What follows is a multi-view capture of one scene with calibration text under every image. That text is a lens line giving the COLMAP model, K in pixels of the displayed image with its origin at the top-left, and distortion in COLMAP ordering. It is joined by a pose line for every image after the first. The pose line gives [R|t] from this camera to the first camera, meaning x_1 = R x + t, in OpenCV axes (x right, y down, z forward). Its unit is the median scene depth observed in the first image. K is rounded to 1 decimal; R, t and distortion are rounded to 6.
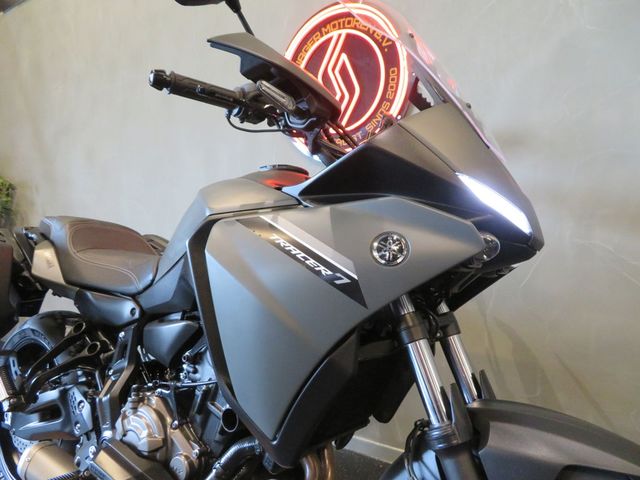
lens RADIAL K [[457.3, 0, 320.0], [0, 457.3, 240.0], [0, 0, 1]] dist [-0.006020, -0.001017]
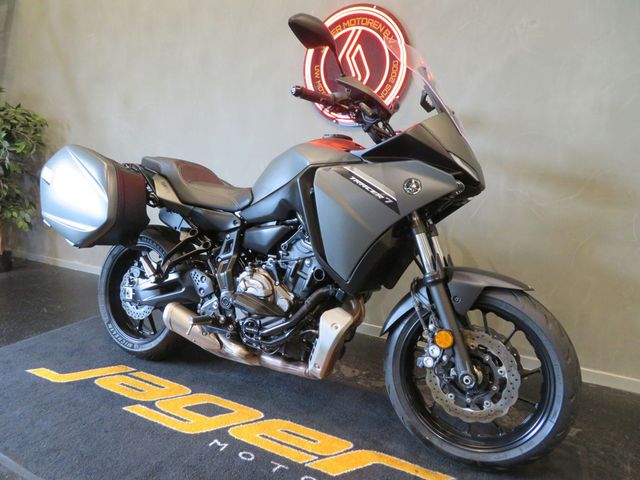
lens RADIAL K [[454.9, 0, 324.8], [0, 454.9, 240.8], [0, 0, 1]] dist [-0.003400, -0.001746]
pose [[0.993773, 0.027129, 0.108071, -0.363636], [-0.040216, 0.991859, 0.120823, 0.024134], [-0.103913, -0.124416, 0.986774, -0.805470]]
